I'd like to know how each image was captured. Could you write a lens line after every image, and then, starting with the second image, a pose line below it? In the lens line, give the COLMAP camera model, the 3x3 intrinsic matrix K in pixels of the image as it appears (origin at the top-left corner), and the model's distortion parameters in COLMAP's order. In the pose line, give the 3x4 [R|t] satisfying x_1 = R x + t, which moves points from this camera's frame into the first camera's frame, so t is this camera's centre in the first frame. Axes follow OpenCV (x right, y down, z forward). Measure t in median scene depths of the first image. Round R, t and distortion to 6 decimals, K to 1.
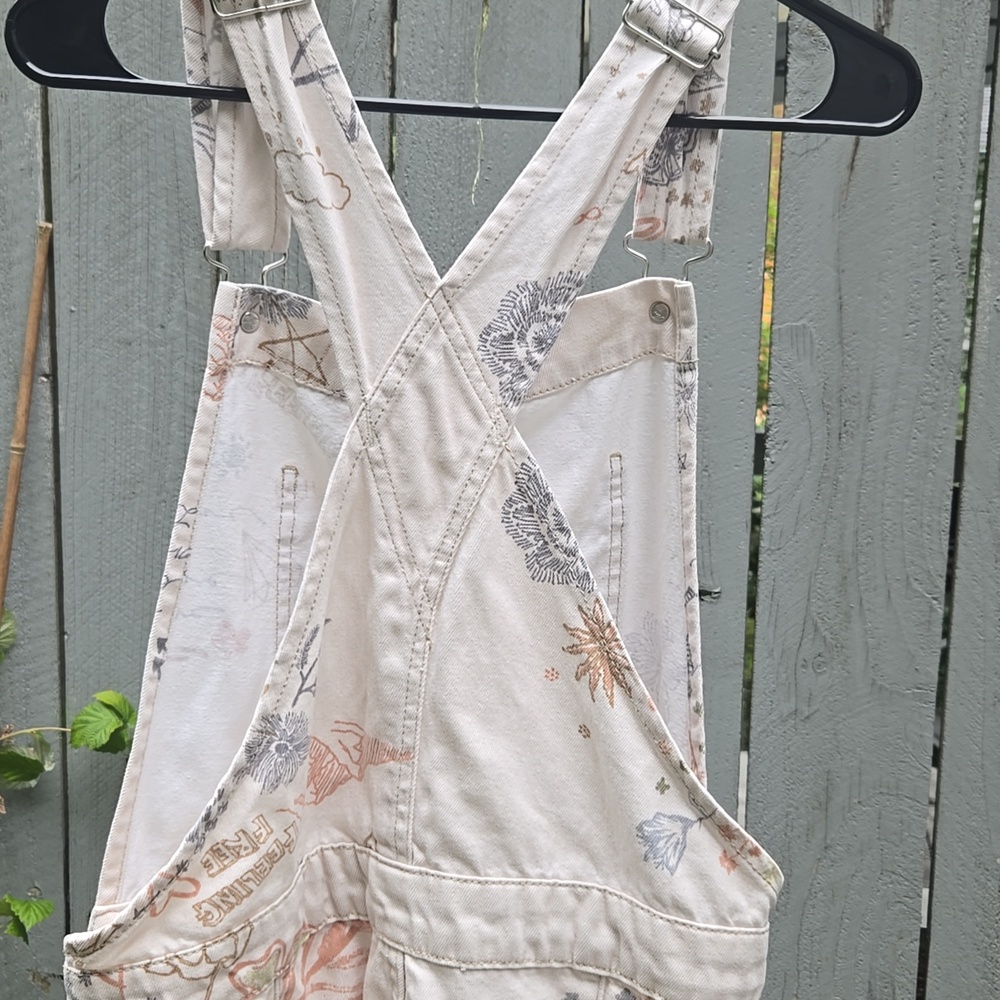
lens RADIAL K [[1429.0, 0, 480.8], [0, 1429.0, 505.1], [0, 0, 1]] dist [0.035399, 0.000000]
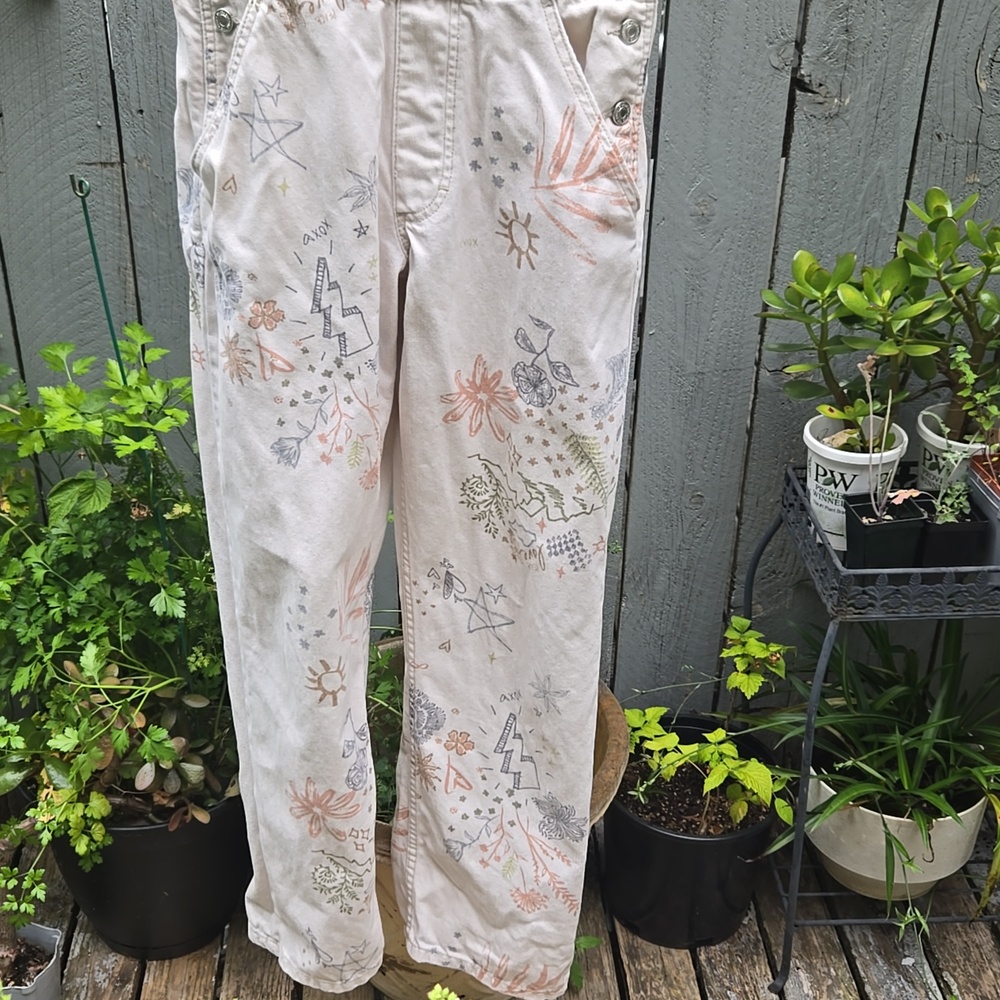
lens RADIAL K [[1429.0, 0, 498.1], [0, 1429.0, 504.2], [0, 0, 1]] dist [0.035399, 0.000000]
pose [[0.972573, -0.122648, 0.197632, -0.161799], [0.037007, 0.920450, 0.389104, 0.147361], [-0.229633, -0.371118, 0.899744, -0.345272]]
